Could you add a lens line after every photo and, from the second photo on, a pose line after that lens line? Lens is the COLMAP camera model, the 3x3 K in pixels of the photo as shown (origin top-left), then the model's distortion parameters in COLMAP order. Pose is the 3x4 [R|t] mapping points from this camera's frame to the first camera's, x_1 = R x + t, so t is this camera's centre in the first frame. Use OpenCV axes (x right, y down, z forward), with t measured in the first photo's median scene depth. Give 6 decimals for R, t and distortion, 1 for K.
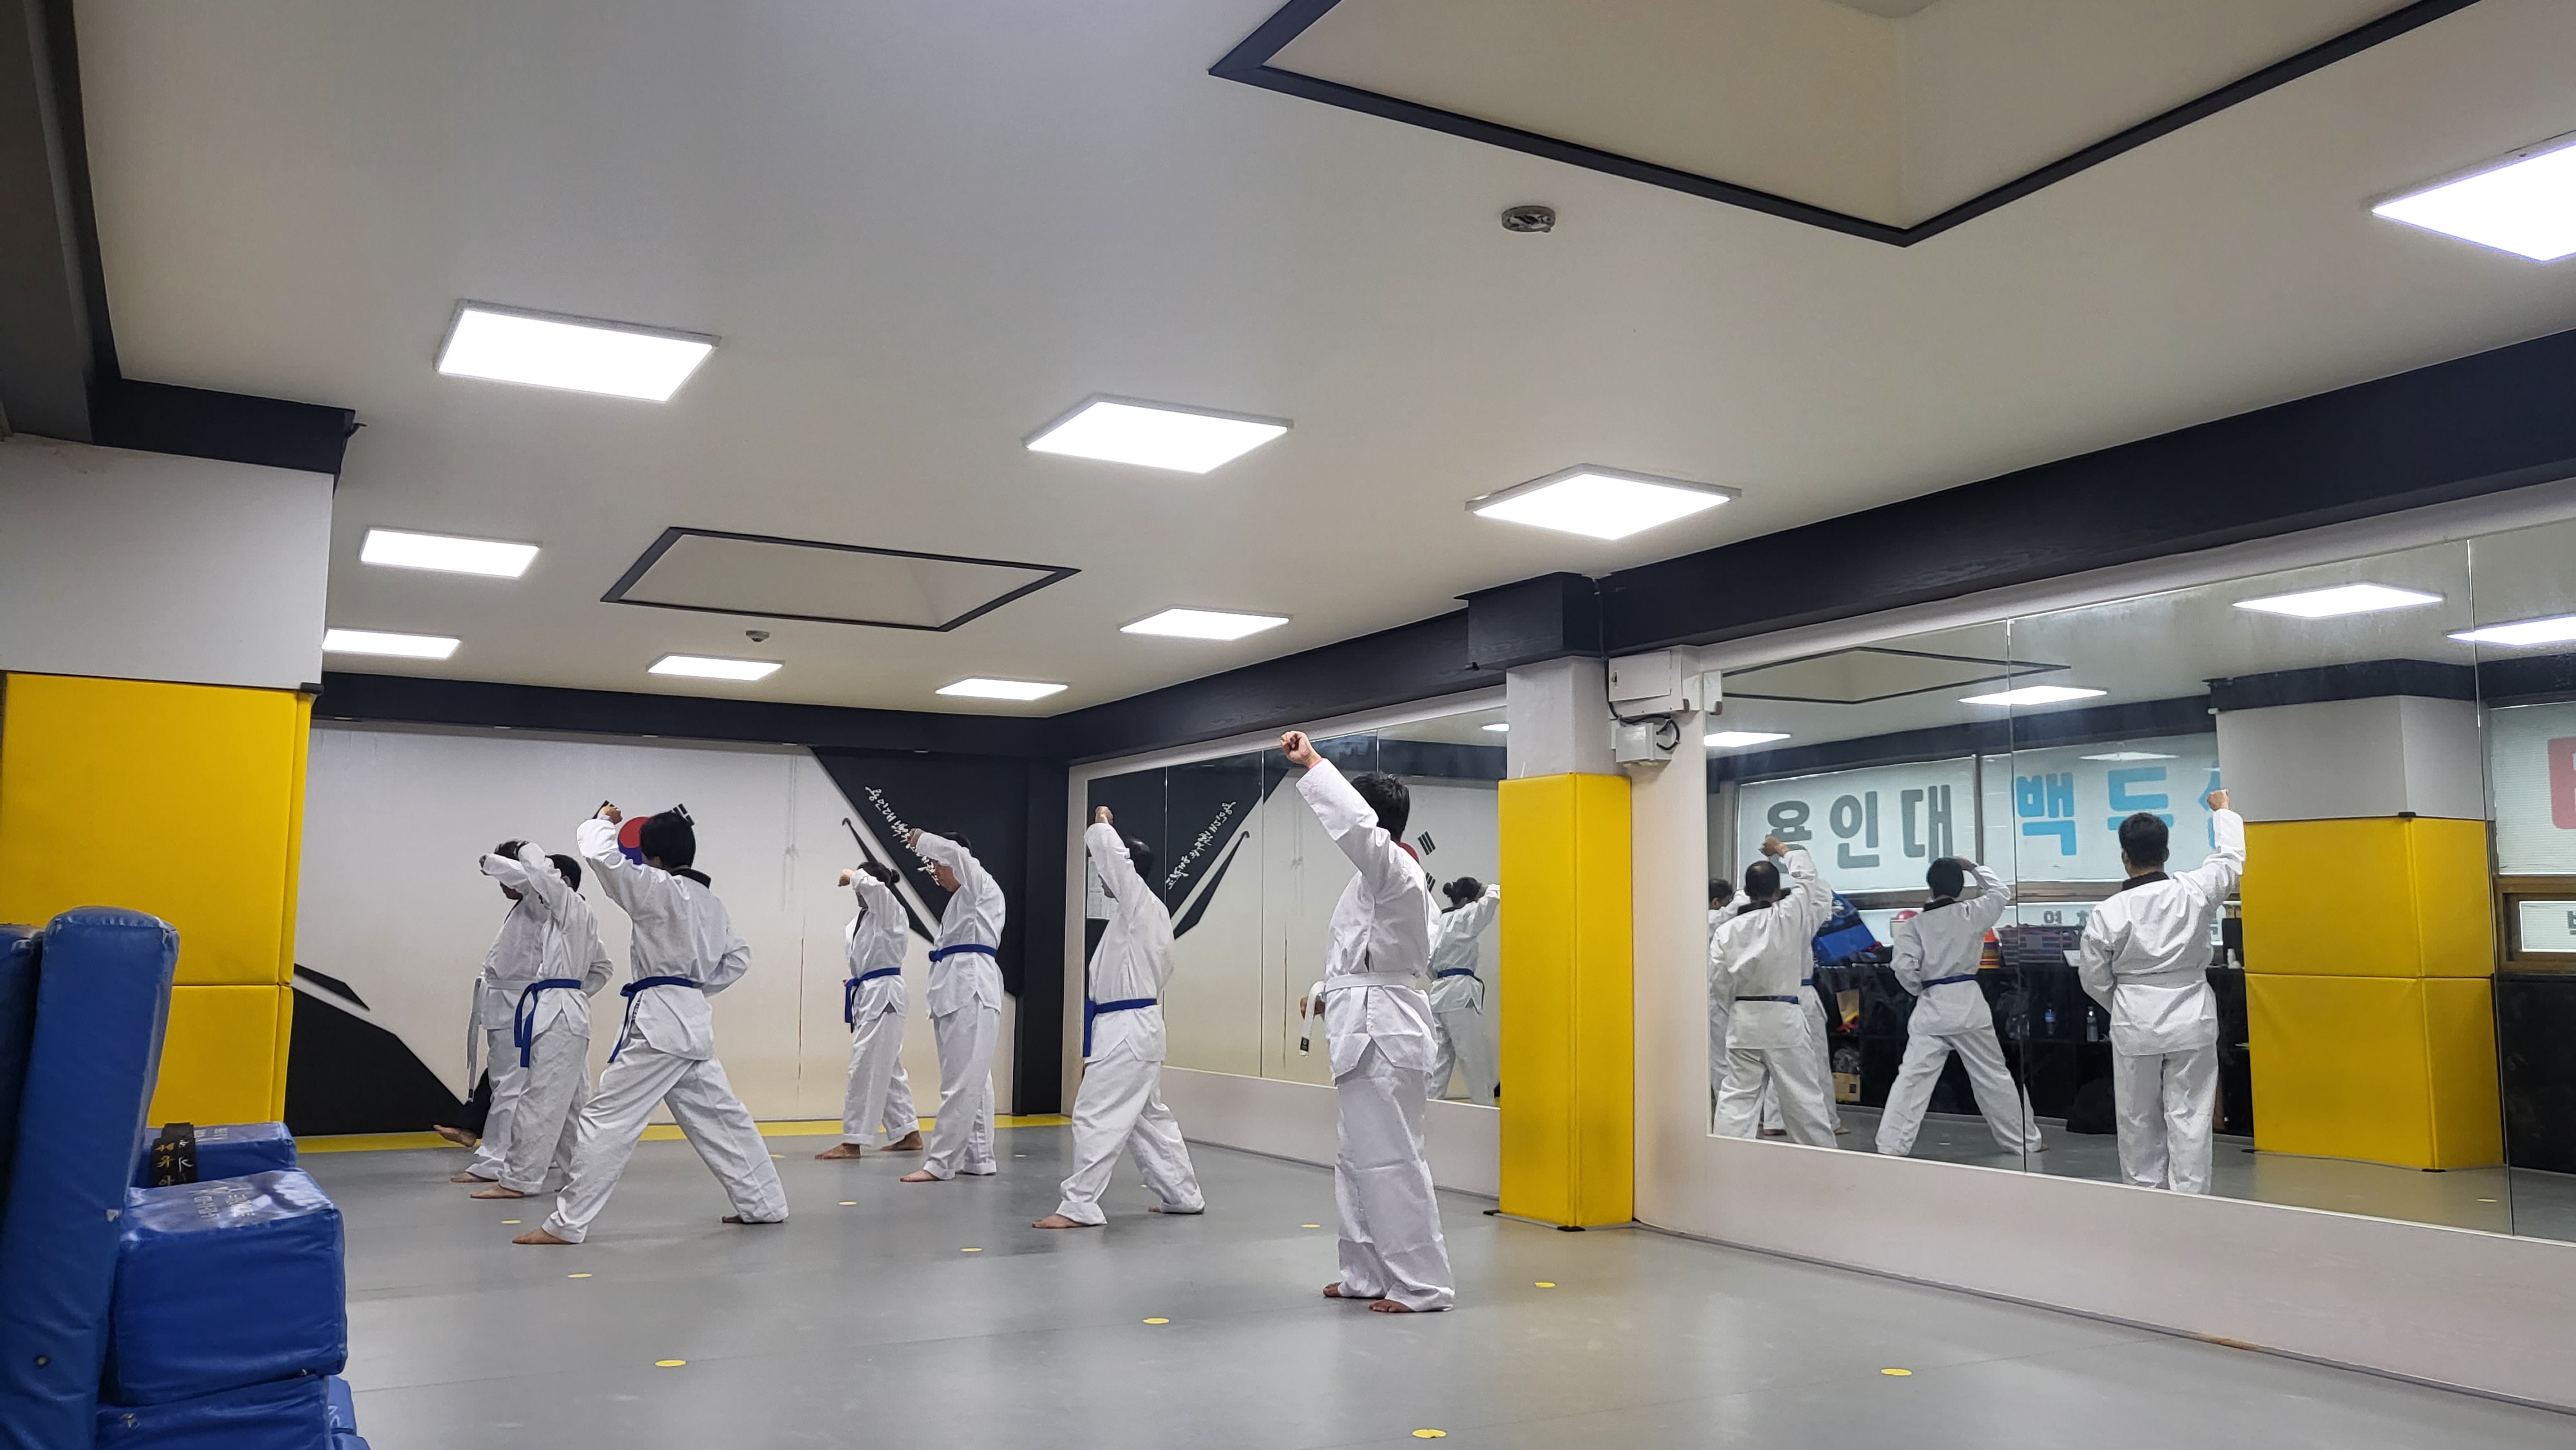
lens RADIAL K [[2000.4, 0, 1279.9], [0, 2000.4, 728.2], [0, 0, 1]] dist [-0.032793, 0.091874]
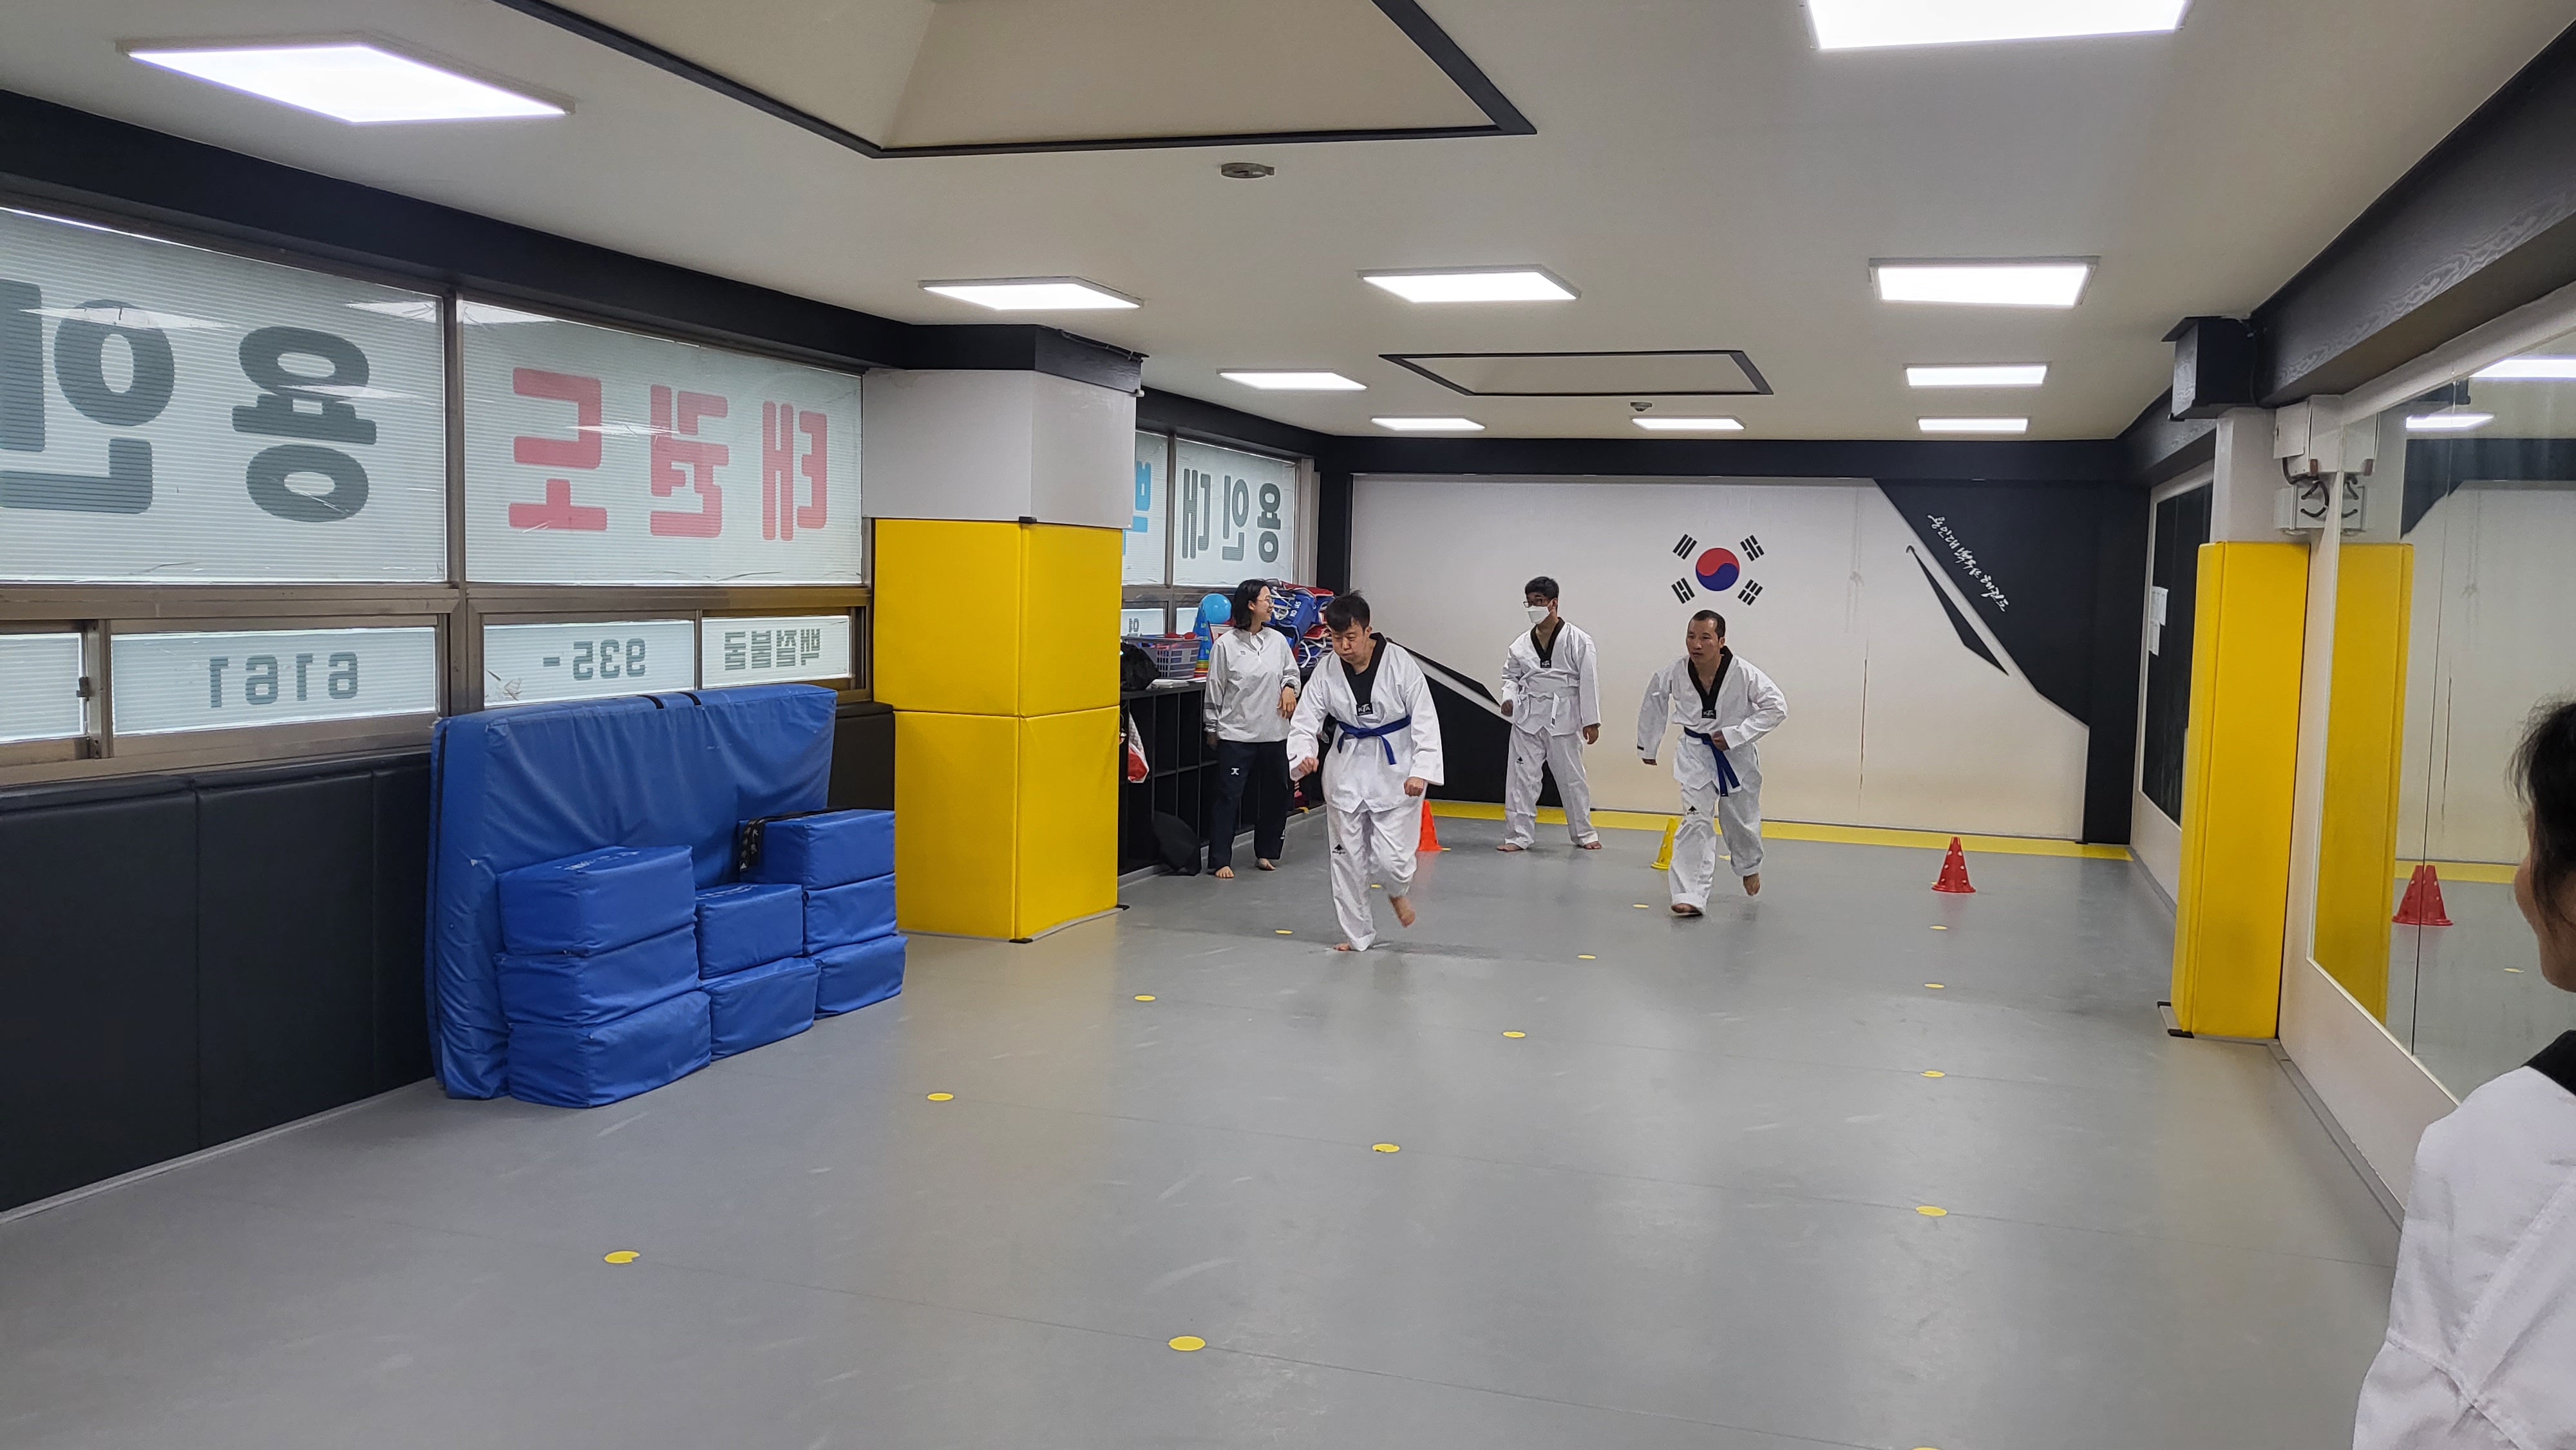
lens RADIAL K [[2000.4, 0, 1300.0], [0, 2000.4, 705.1], [0, 0, 1]] dist [-0.032793, 0.091874]
pose [[0.684145, 0.058677, -0.726982, 0.481784], [0.057878, 0.989247, 0.134313, -0.045586], [0.727046, -0.133965, 0.673393, 0.086003]]
